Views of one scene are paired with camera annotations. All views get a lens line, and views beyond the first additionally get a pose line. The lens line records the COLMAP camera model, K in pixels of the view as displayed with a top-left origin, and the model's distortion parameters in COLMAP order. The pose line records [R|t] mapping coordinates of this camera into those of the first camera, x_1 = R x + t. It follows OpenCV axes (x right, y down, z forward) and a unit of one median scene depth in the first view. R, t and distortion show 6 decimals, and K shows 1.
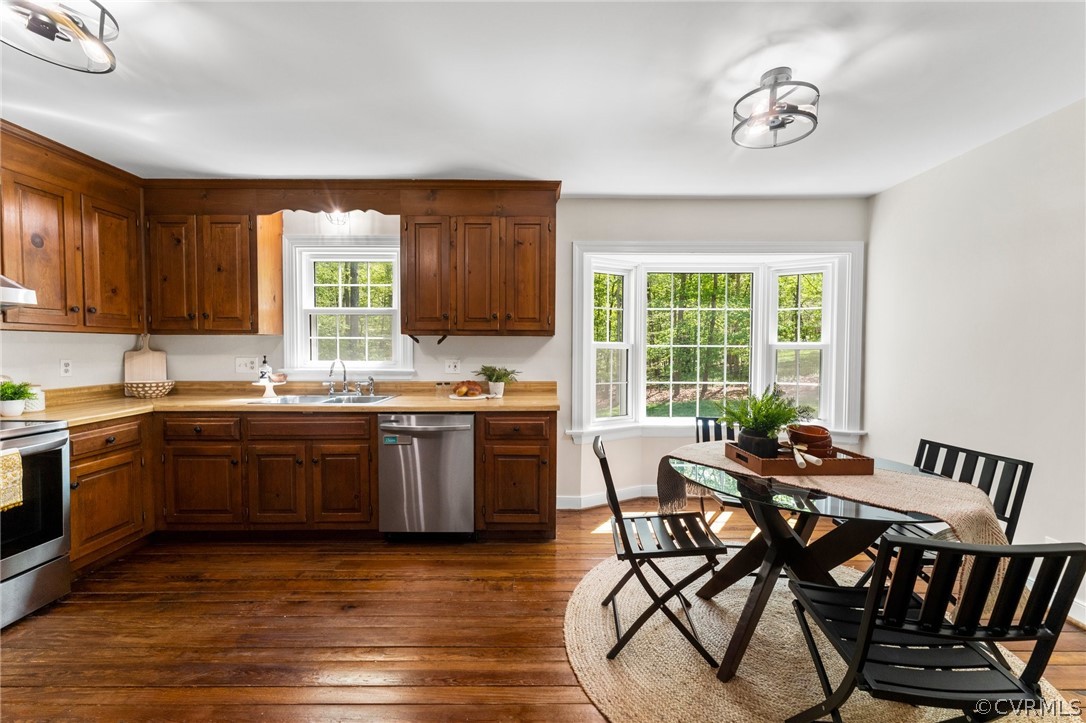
lens RADIAL K [[432.2, 0, 543.0], [0, 432.2, 361.5], [0, 0, 1]] dist [0.000755, -0.000356]
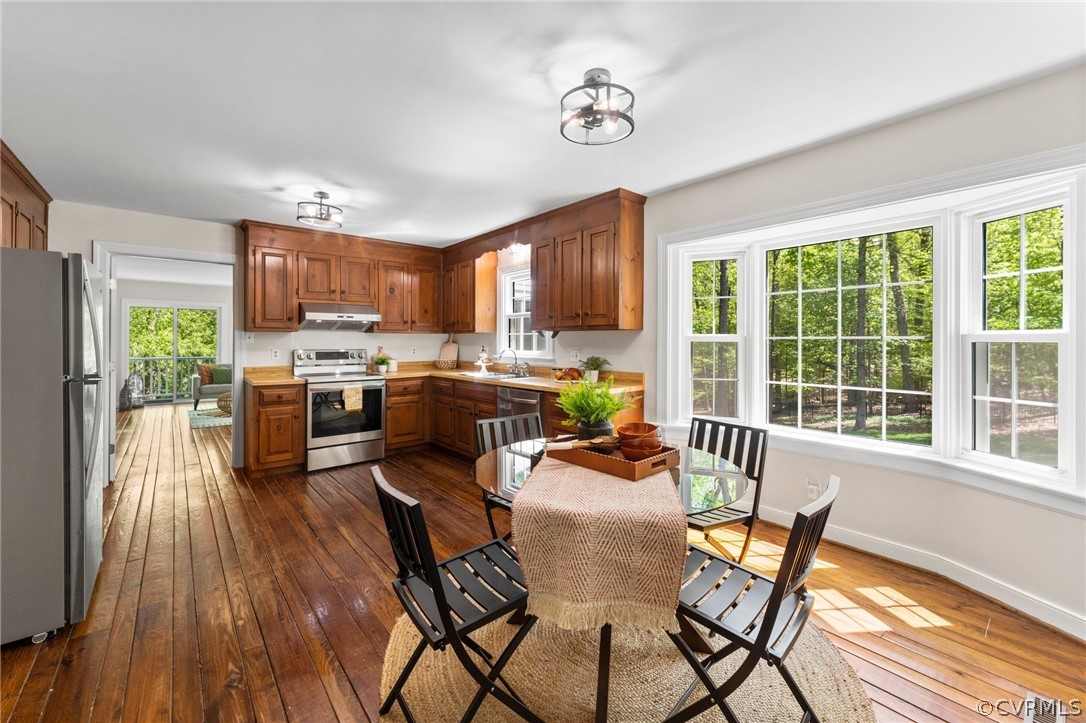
lens RADIAL K [[439.5, 0, 542.5], [0, 439.5, 339.3], [0, 0, 1]] dist [0.000999, -0.000053]
pose [[0.641488, -0.004575, -0.767120, 0.765118], [-0.023103, 0.999413, -0.025280, -0.002648], [0.766786, 0.033940, 0.641006, 0.150484]]
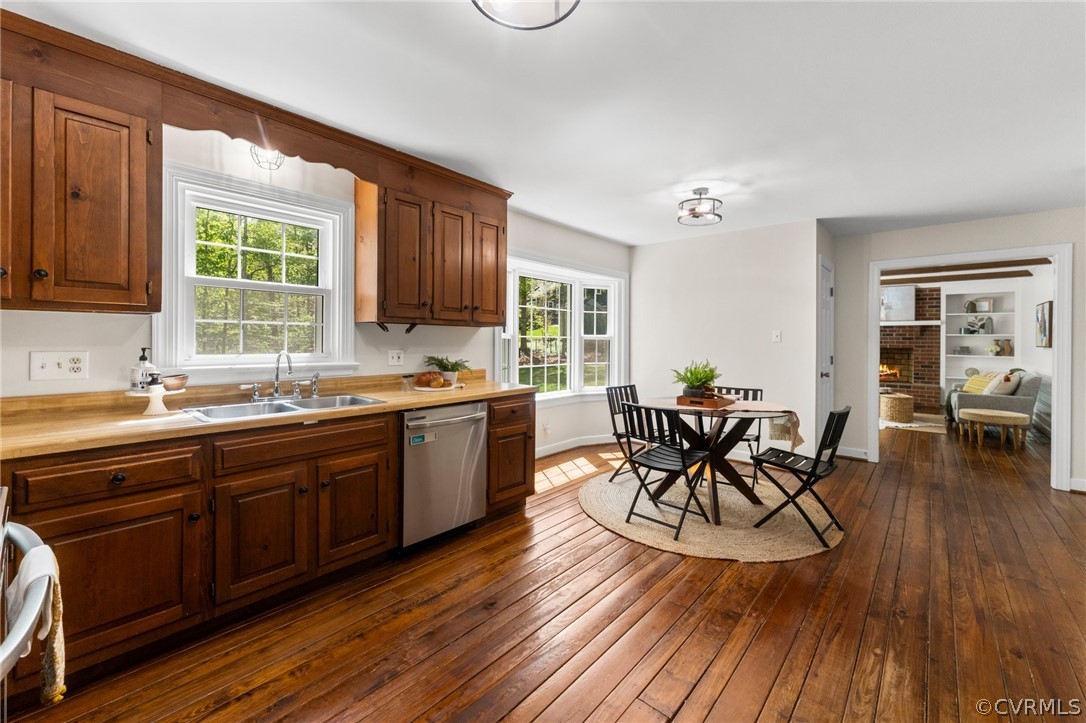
lens RADIAL K [[445.8, 0, 540.9], [0, 445.8, 339.1], [0, 0, 1]] dist [0.011539, 0.000193]
pose [[0.663529, 0.004927, 0.748134, -0.794062], [0.015249, 0.999682, -0.020108, -0.004743], [-0.747995, 0.024750, 0.663243, 0.165769]]
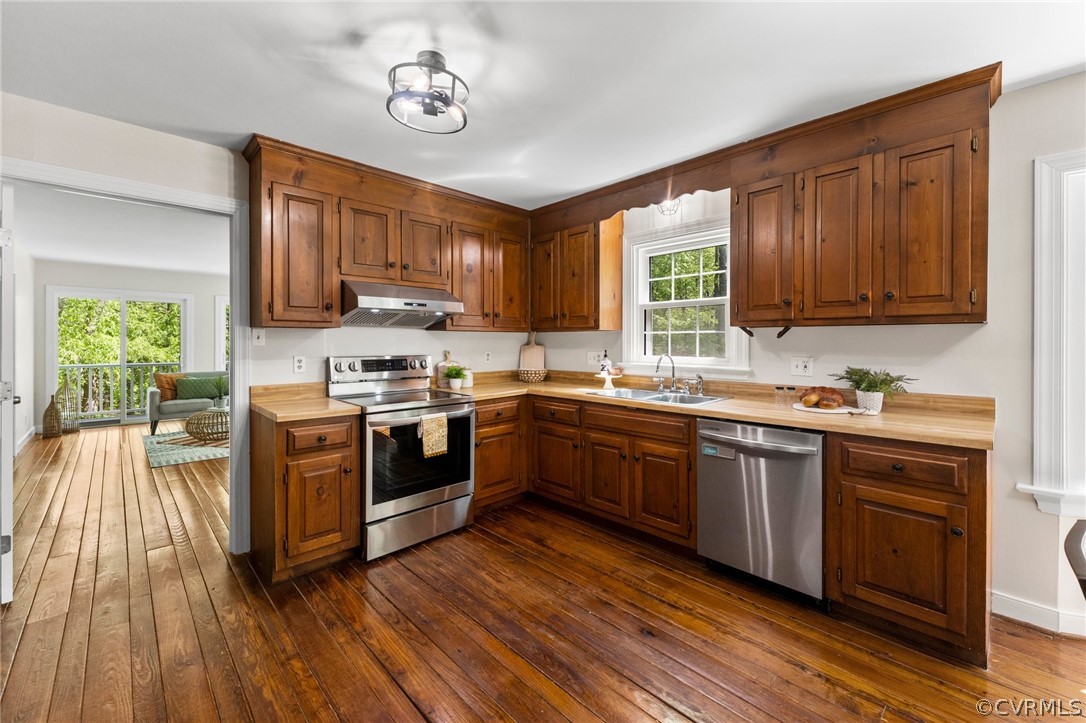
lens RADIAL K [[438.9, 0, 546.0], [0, 438.9, 342.7], [0, 0, 1]] dist [0.000690, 0.000267]
pose [[0.696053, -0.001021, -0.717990, 0.040486], [-0.020851, 0.999548, -0.021635, -0.005057], [0.717688, 0.030030, 0.695717, 0.140278]]
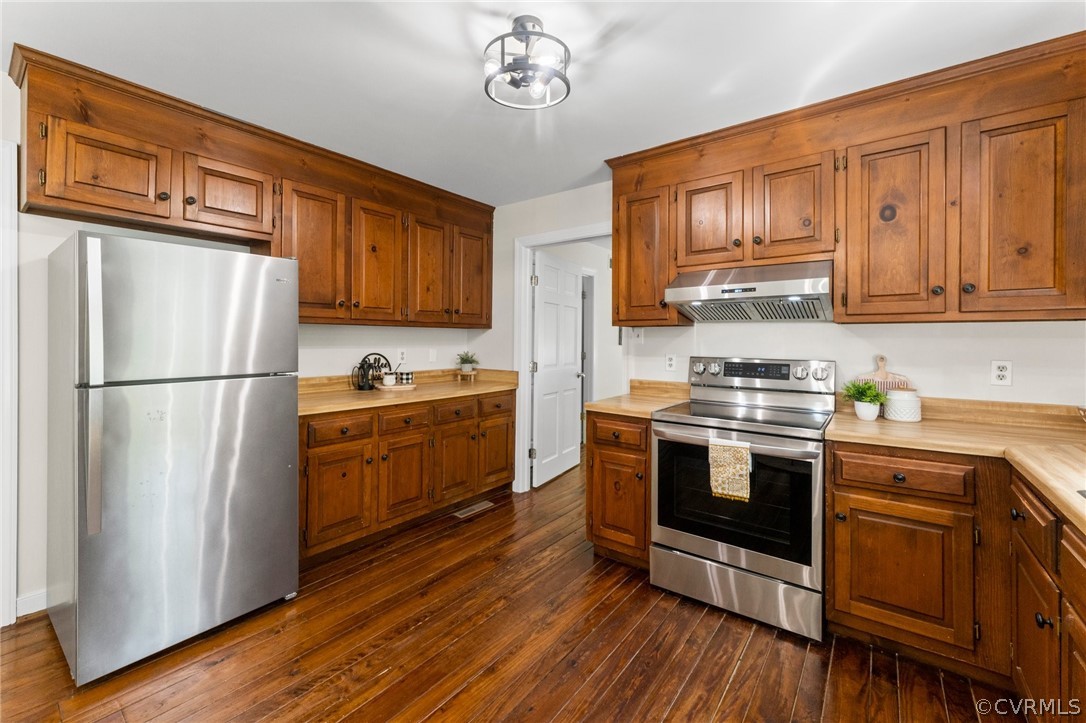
lens RADIAL K [[446.5, 0, 540.8], [0, 446.5, 339.7], [0, 0, 1]] dist [0.001195, -0.000051]
pose [[-0.608736, -0.006046, -0.793350, -0.073288], [-0.032062, 0.999342, 0.016985, -0.025130], [0.792725, 0.035775, -0.608529, 0.794950]]
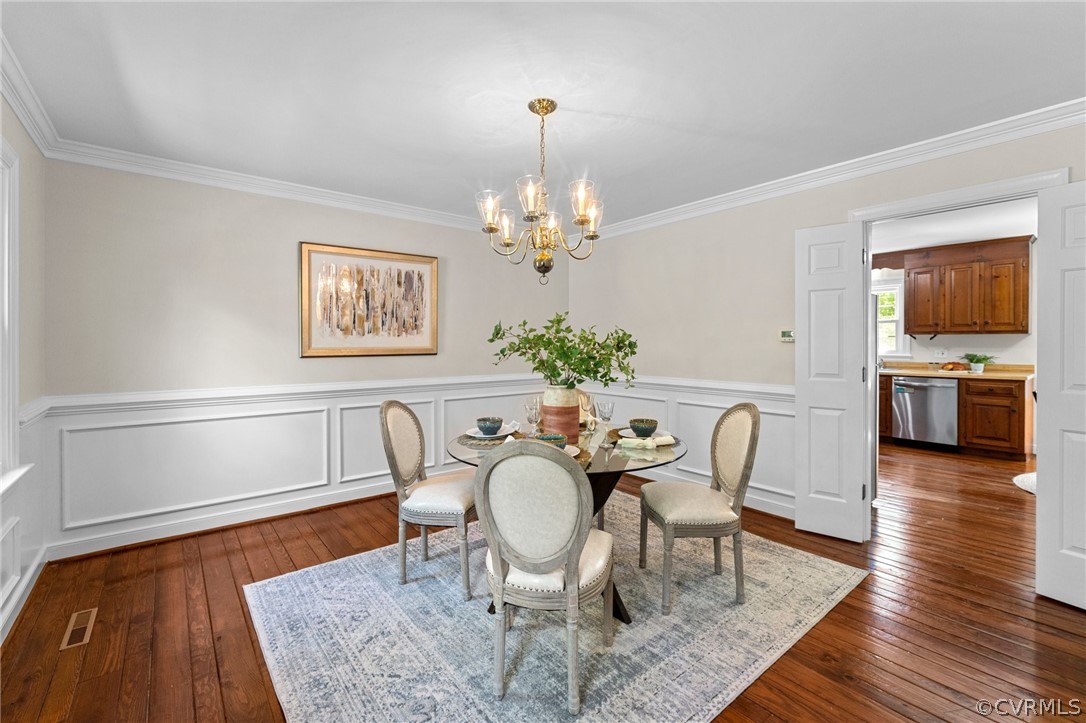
lens RADIAL K [[458.7, 0, 539.9], [0, 458.7, 345.3], [0, 0, 1]] dist [-0.002155, -0.000447]
pose [[0.619445, 0.000593, -0.785040, 0.231664], [-0.020980, 0.999655, -0.015800, 0.044096], [0.784760, 0.026257, 0.619244, -1.389805]]
